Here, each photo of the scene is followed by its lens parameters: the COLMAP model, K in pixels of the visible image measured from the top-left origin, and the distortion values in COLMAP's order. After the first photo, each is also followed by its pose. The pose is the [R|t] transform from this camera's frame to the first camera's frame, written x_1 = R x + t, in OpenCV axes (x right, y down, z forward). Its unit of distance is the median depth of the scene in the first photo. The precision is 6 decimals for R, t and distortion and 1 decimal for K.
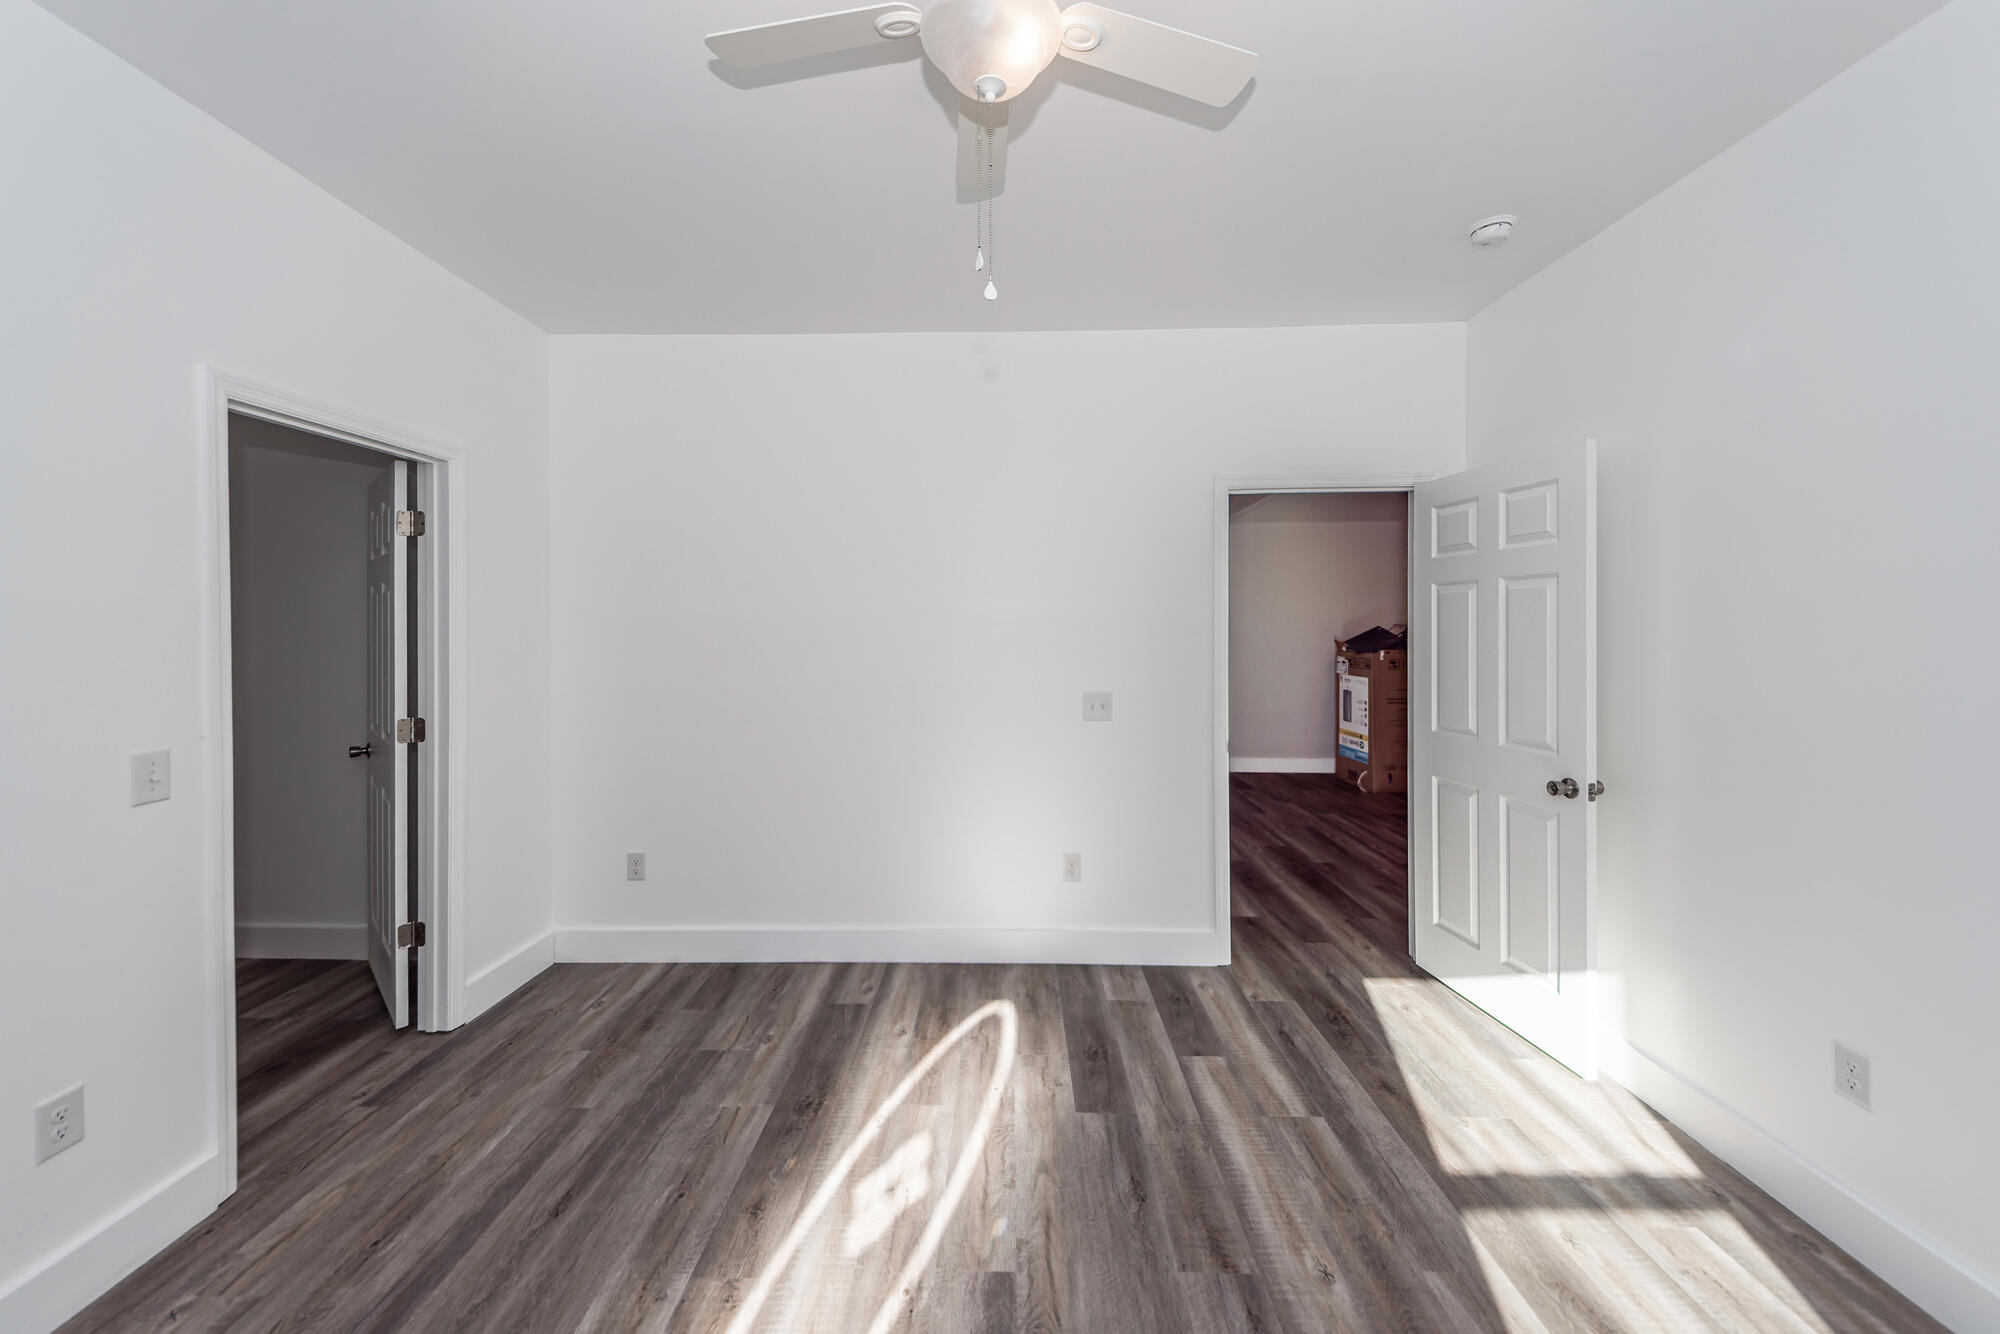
lens RADIAL K [[743.9, 0, 1008.4], [0, 743.9, 621.3], [0, 0, 1]] dist [0.007091, -0.001594]
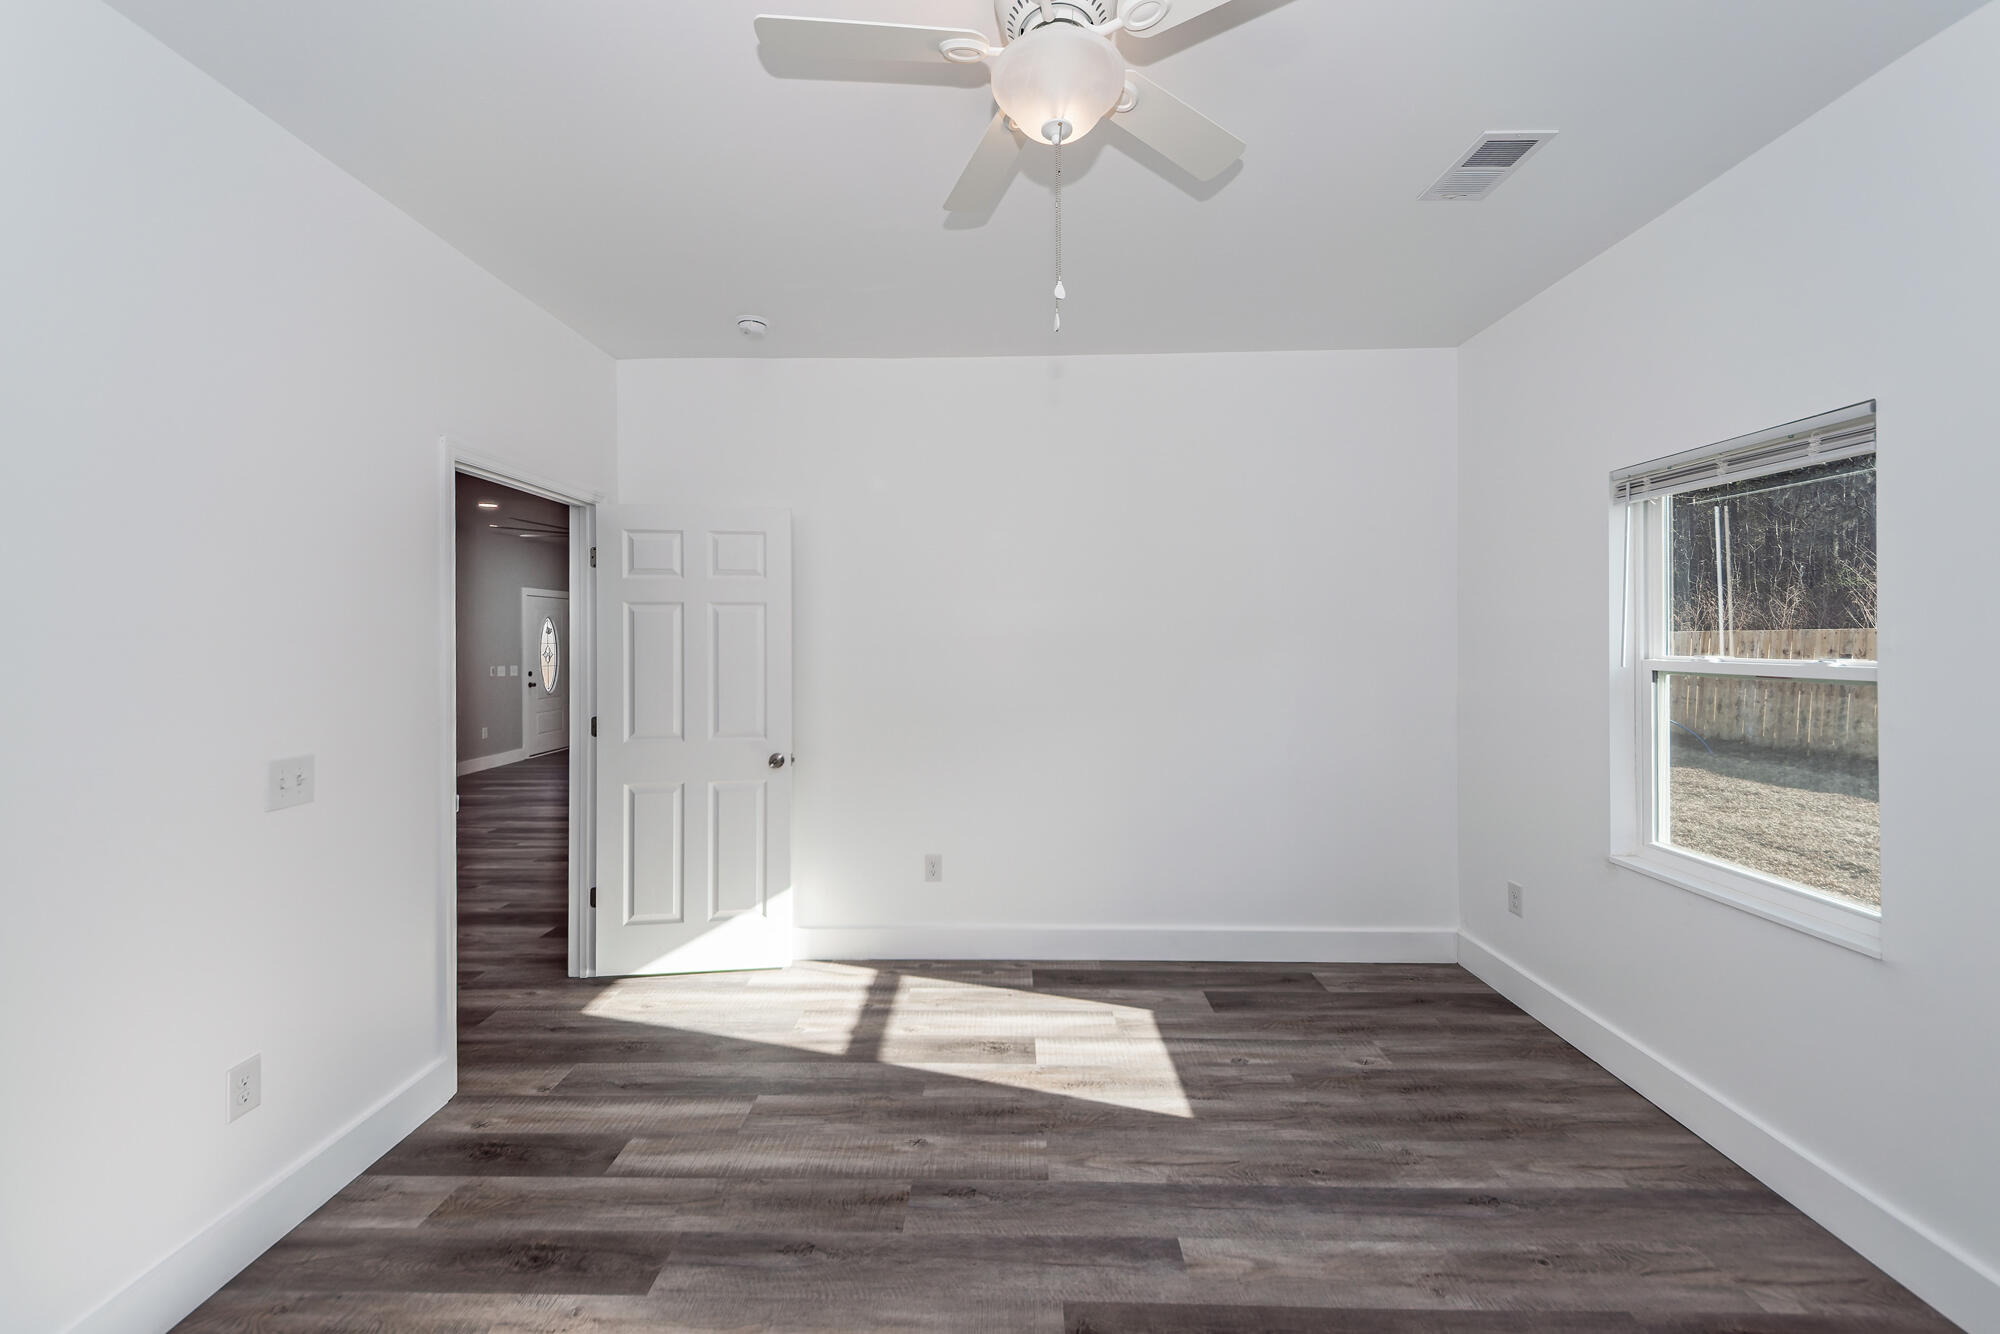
lens RADIAL K [[743.9, 0, 979.1], [0, 743.9, 630.2], [0, 0, 1]] dist [0.007091, -0.001594]
pose [[0.016804, 0.016160, 0.999728, -0.728379], [-0.002748, 0.999866, -0.016116, 0.006010], [-0.999855, -0.002476, 0.016847, 0.724581]]
